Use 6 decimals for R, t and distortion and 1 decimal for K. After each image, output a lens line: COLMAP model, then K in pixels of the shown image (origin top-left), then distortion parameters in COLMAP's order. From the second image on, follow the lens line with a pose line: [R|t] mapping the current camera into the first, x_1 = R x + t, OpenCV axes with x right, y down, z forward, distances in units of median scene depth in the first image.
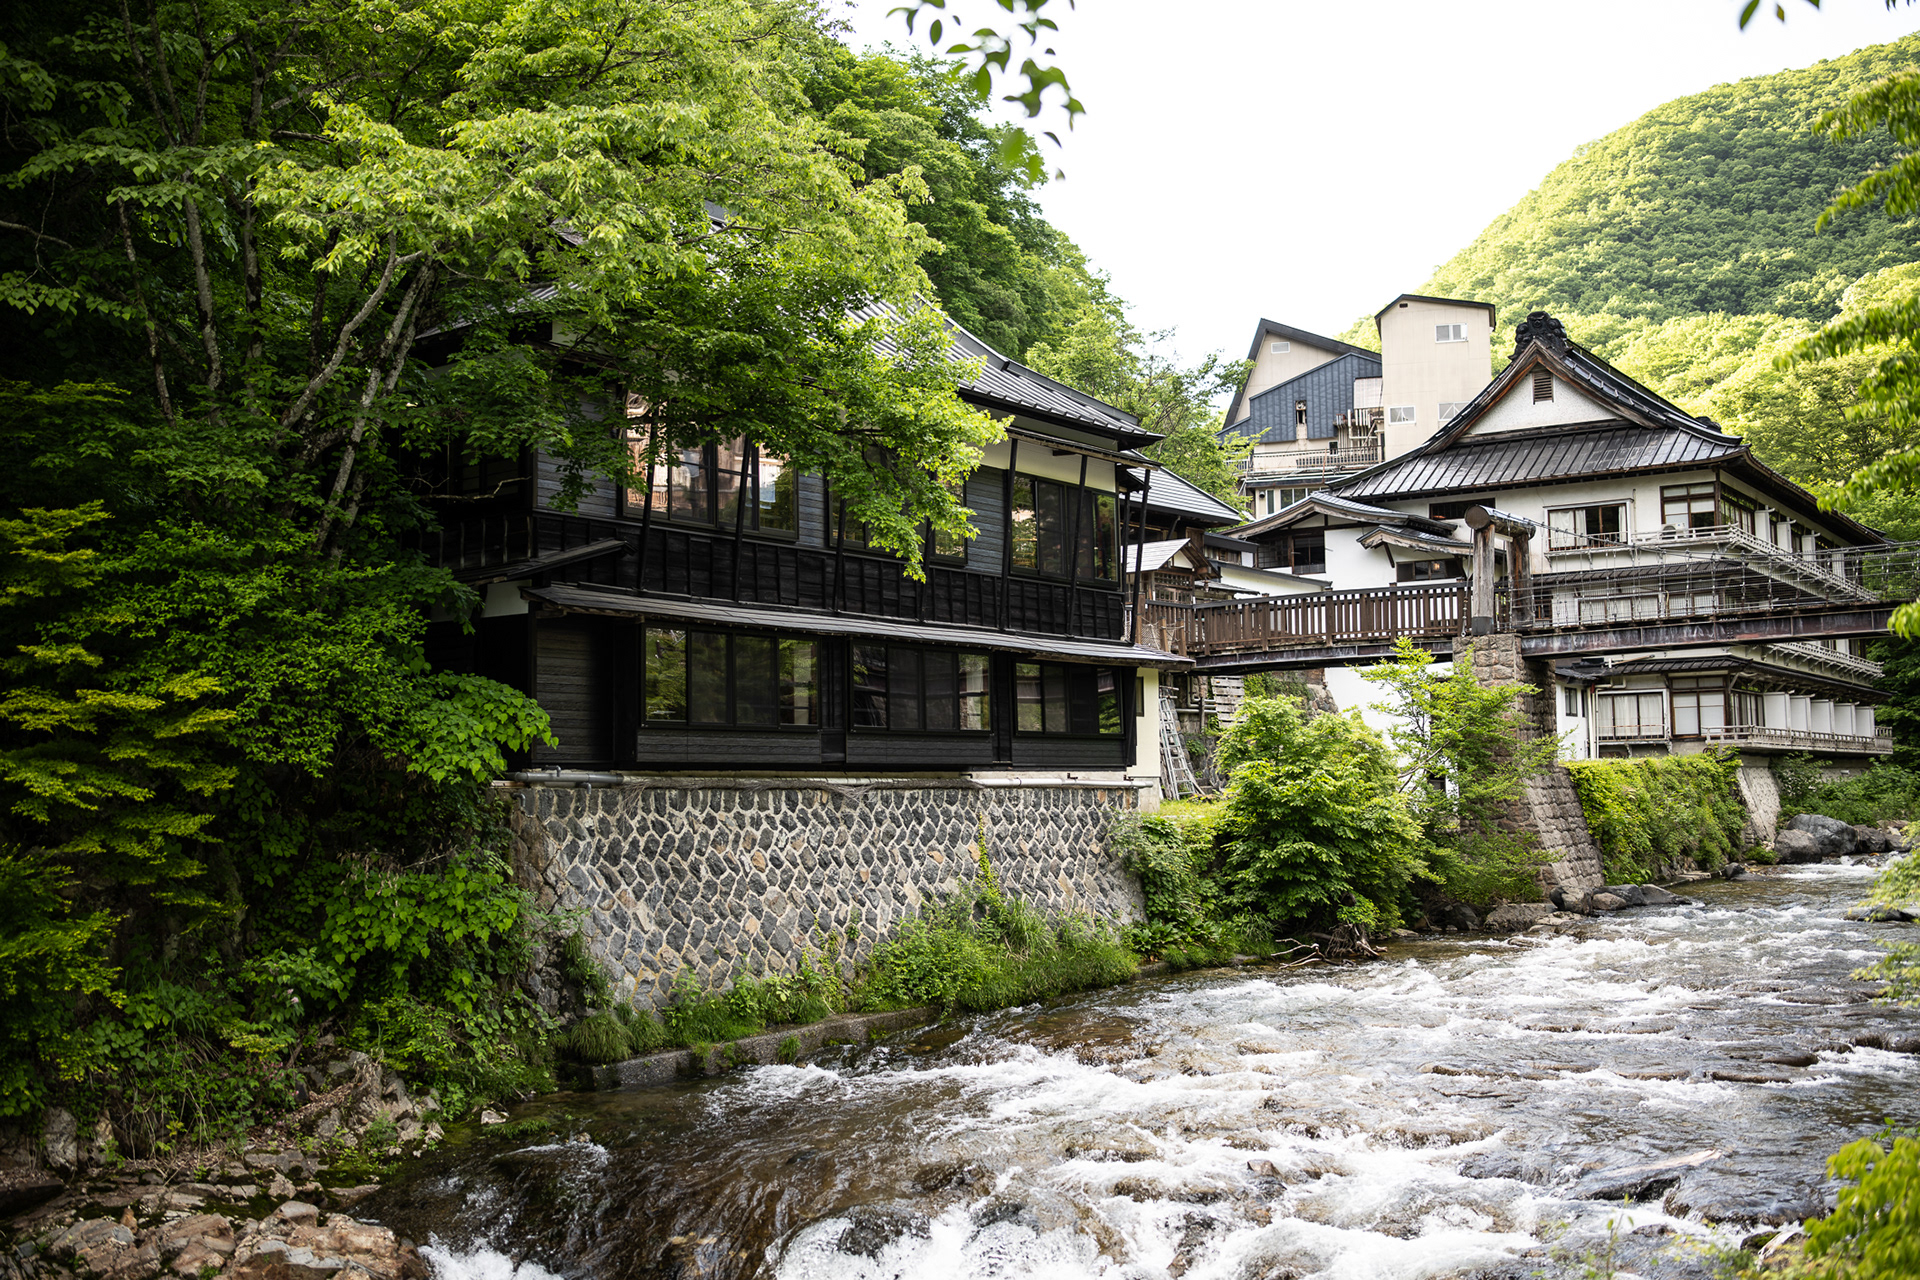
lens RADIAL K [[1862.4, 0, 960.0], [0, 1862.4, 640.0], [0, 0, 1]] dist [-0.032900, -0.011278]
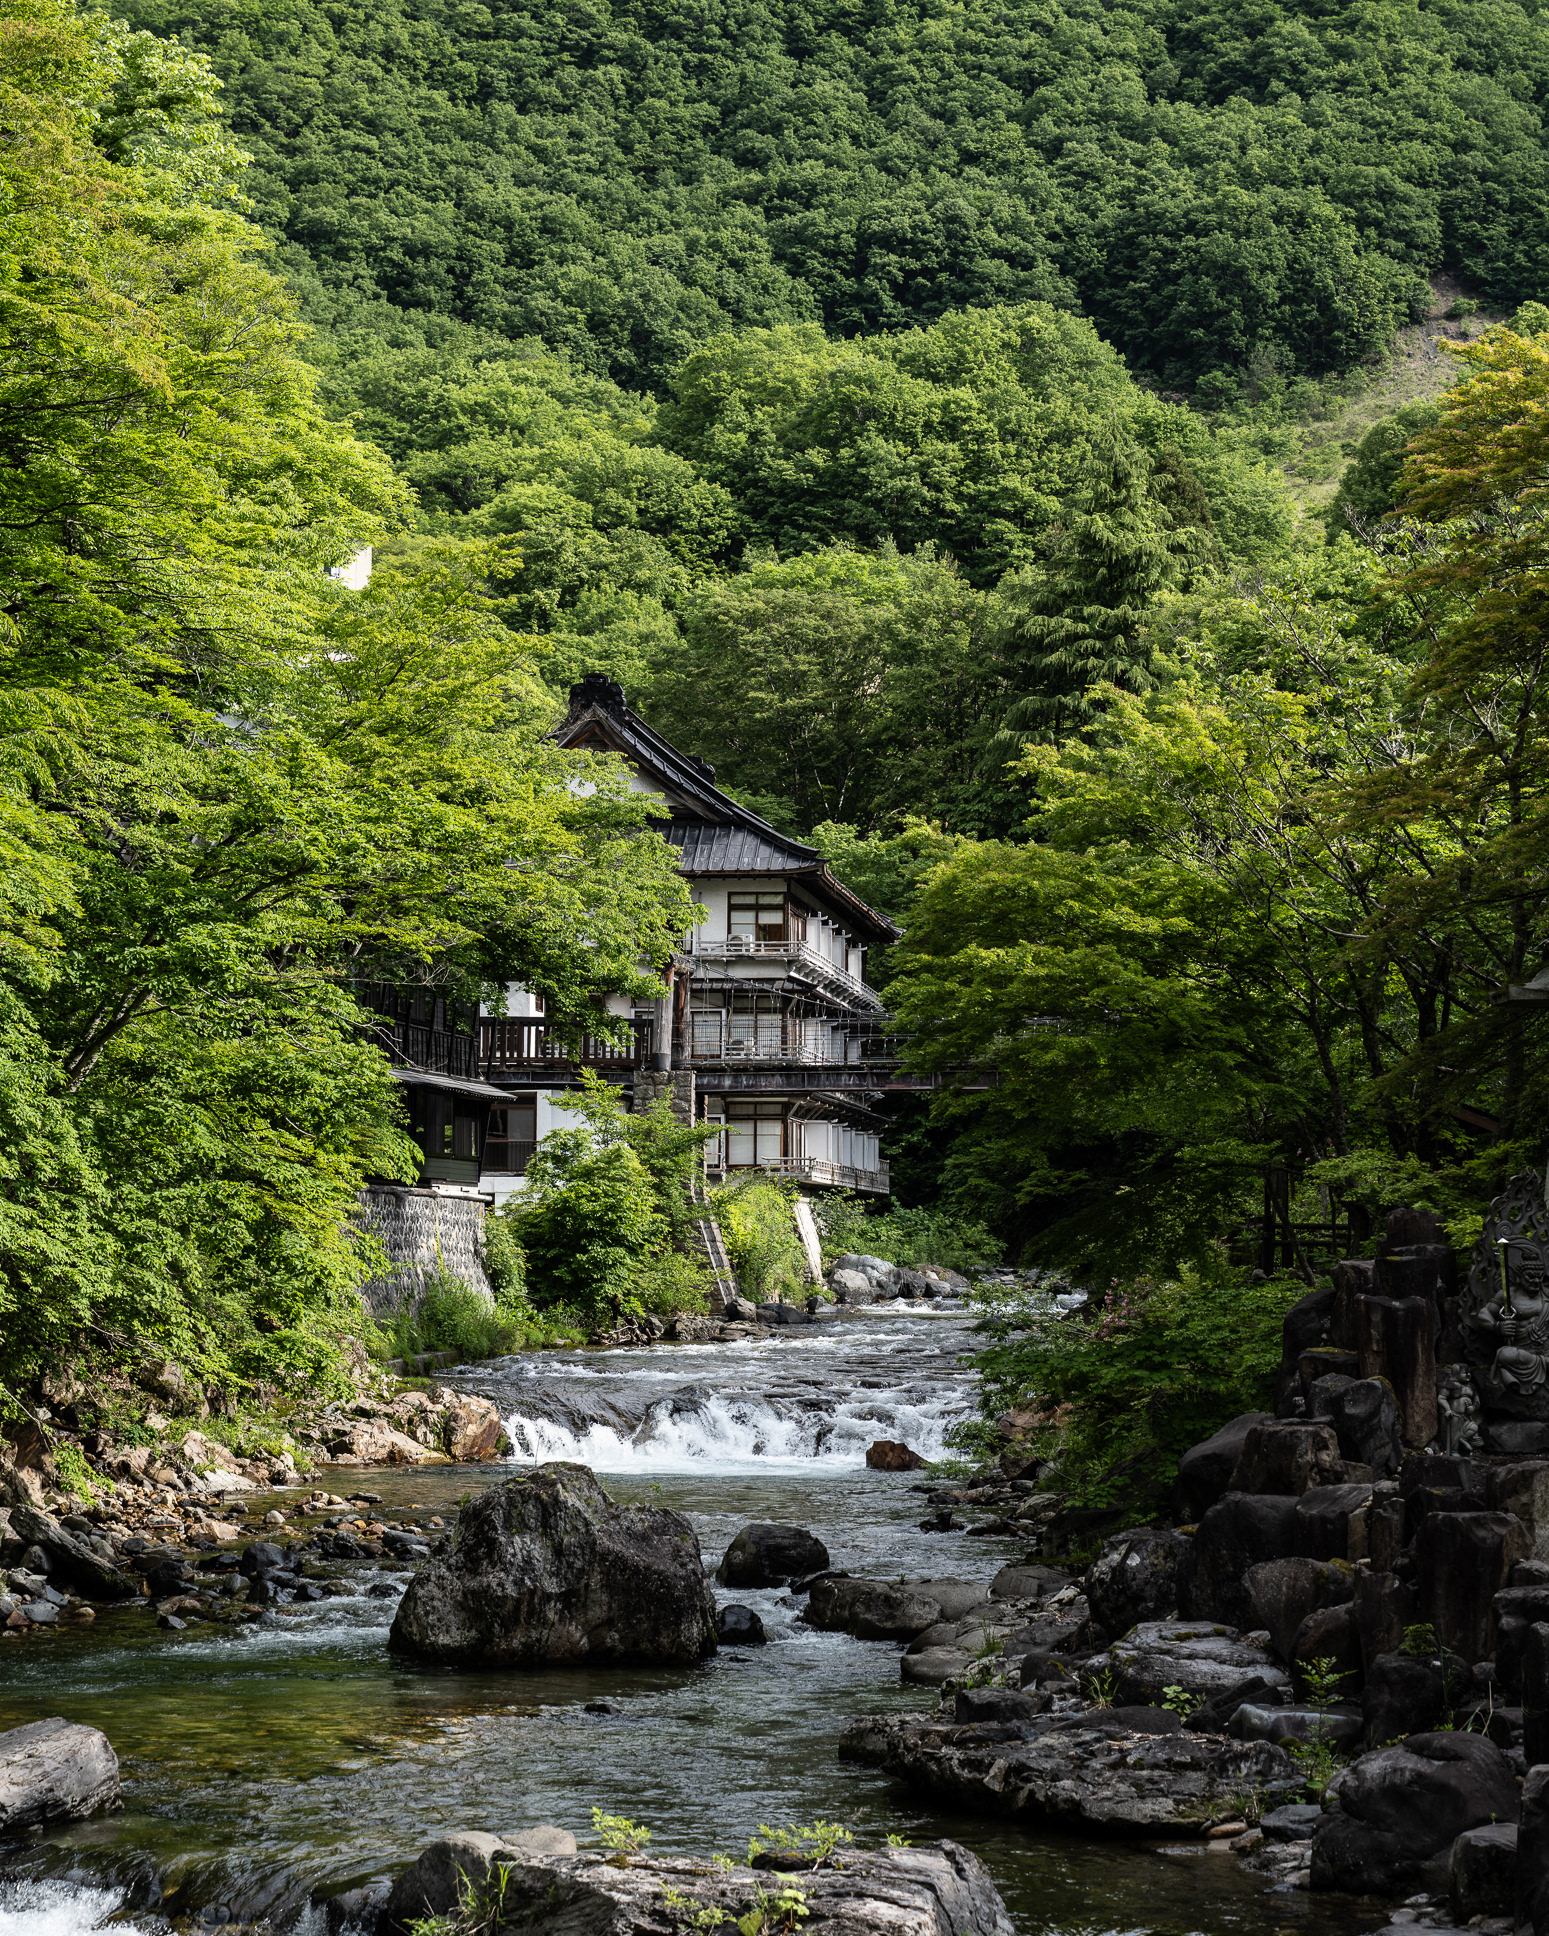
lens RADIAL K [[4577.9, 0, 776.0], [0, 4577.9, 815.3], [0, 0, 1]] dist [0.005119, -0.570361]
pose [[0.875221, 0.064496, 0.479404, -0.378969], [-0.056209, 0.997918, -0.031635, -0.028094], [-0.480446, 0.000741, 0.877024, -0.546669]]
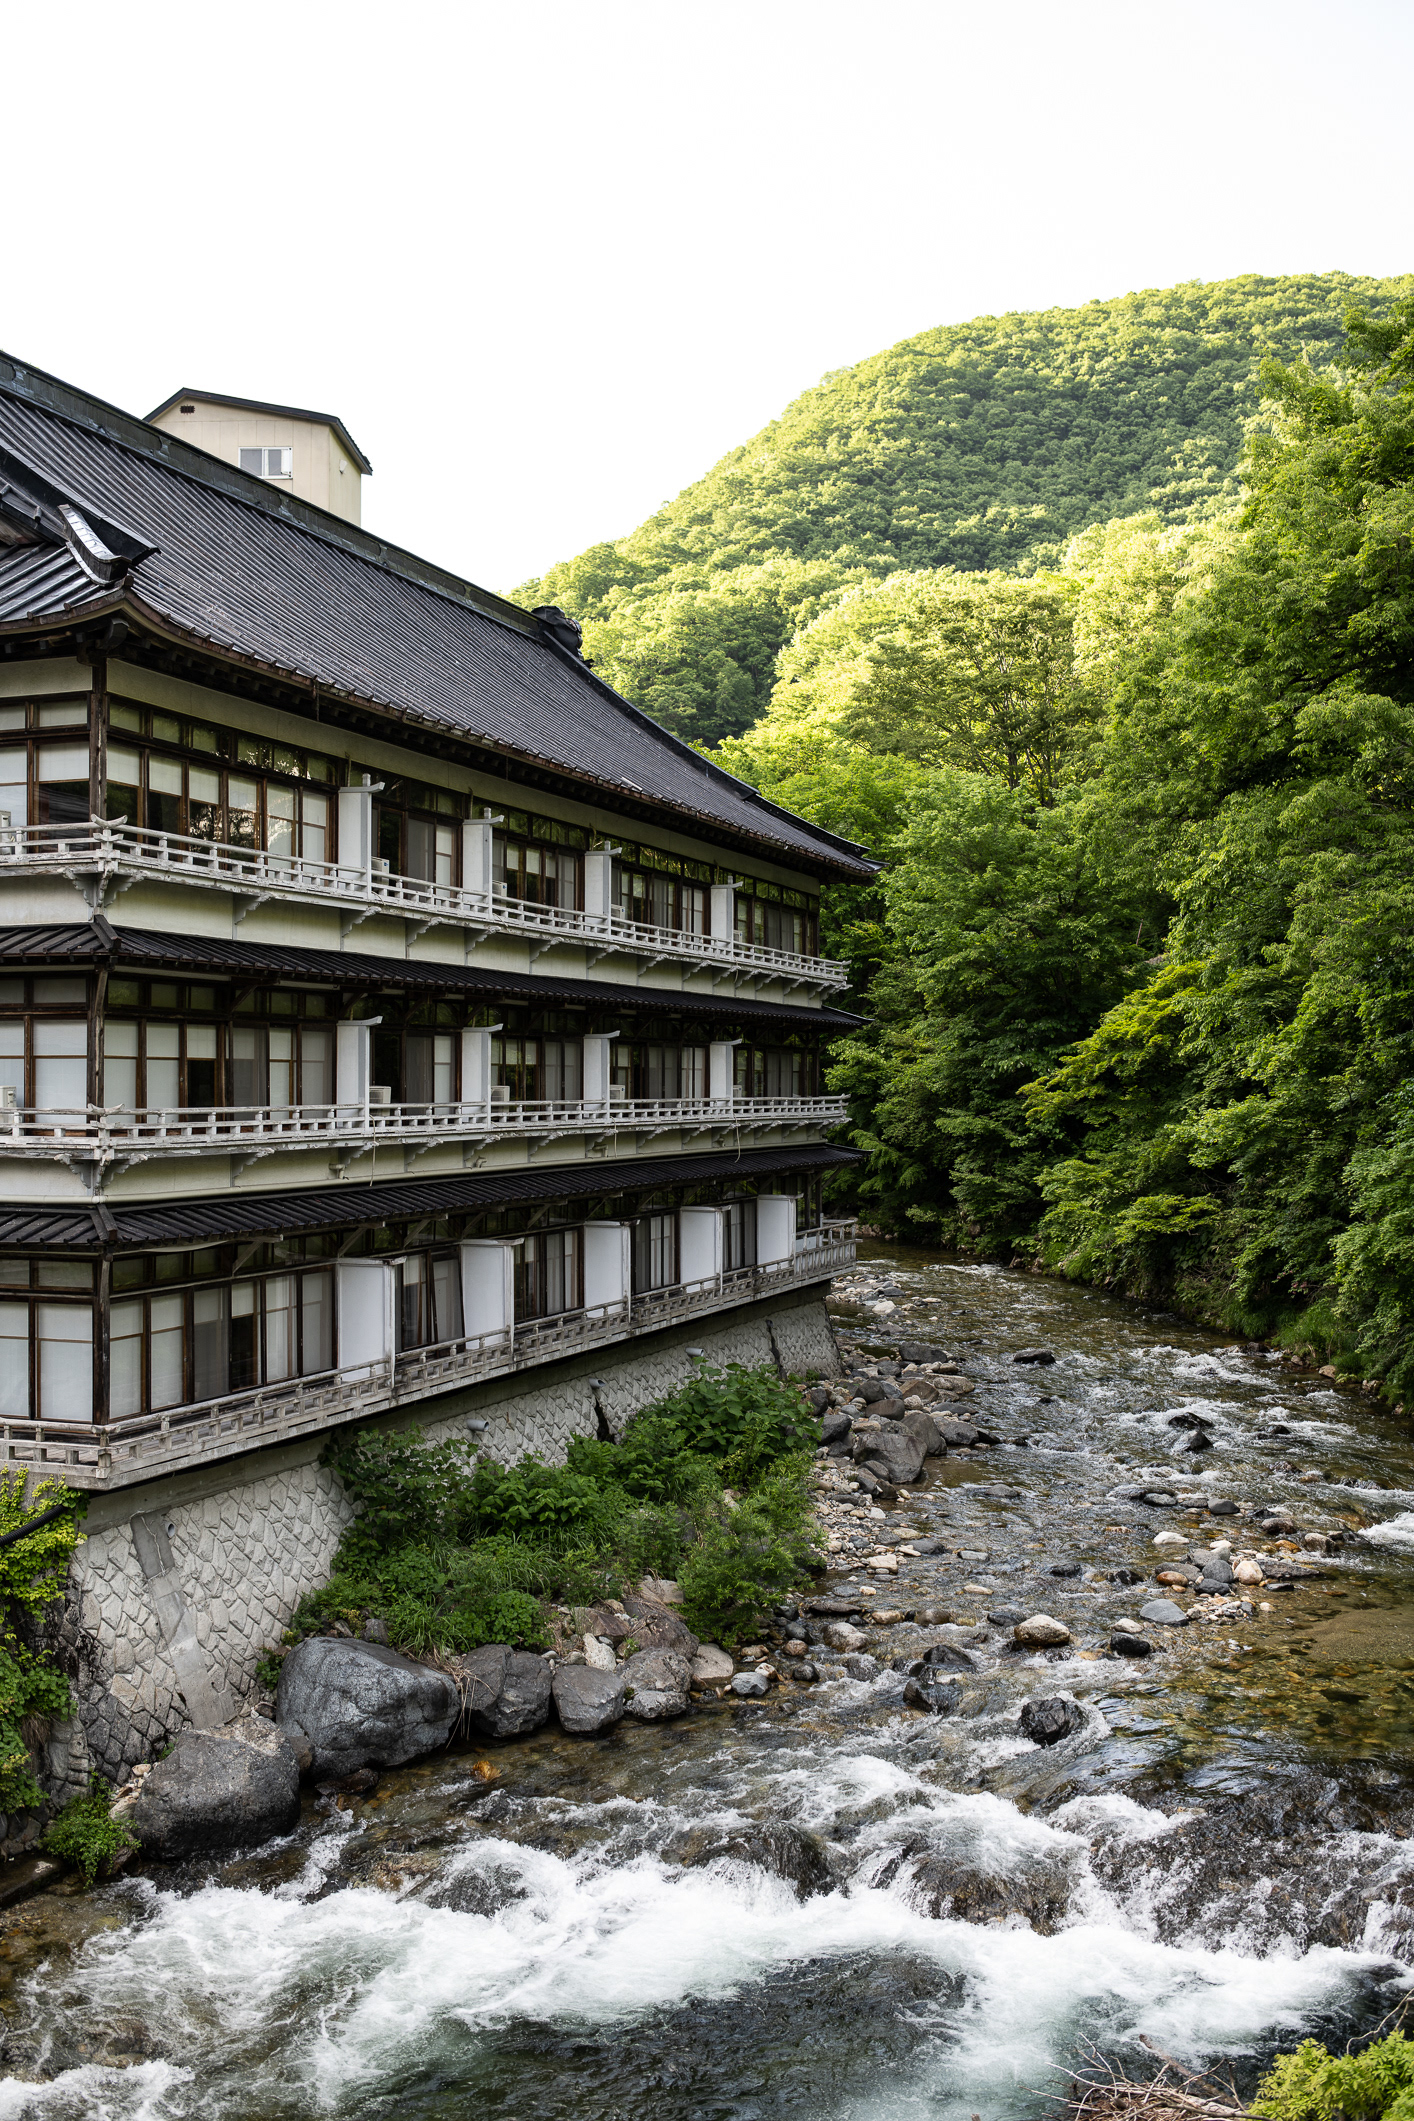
lens RADIAL K [[2057.4, 0, 701.0], [0, 2057.4, 1084.8], [0, 0, 1]] dist [-0.032900, -0.011278]
pose [[0.968474, 0.012677, 0.248791, 0.231393], [-0.032370, 0.996641, 0.075224, -0.024786], [-0.247002, -0.080905, 0.965632, 0.327306]]
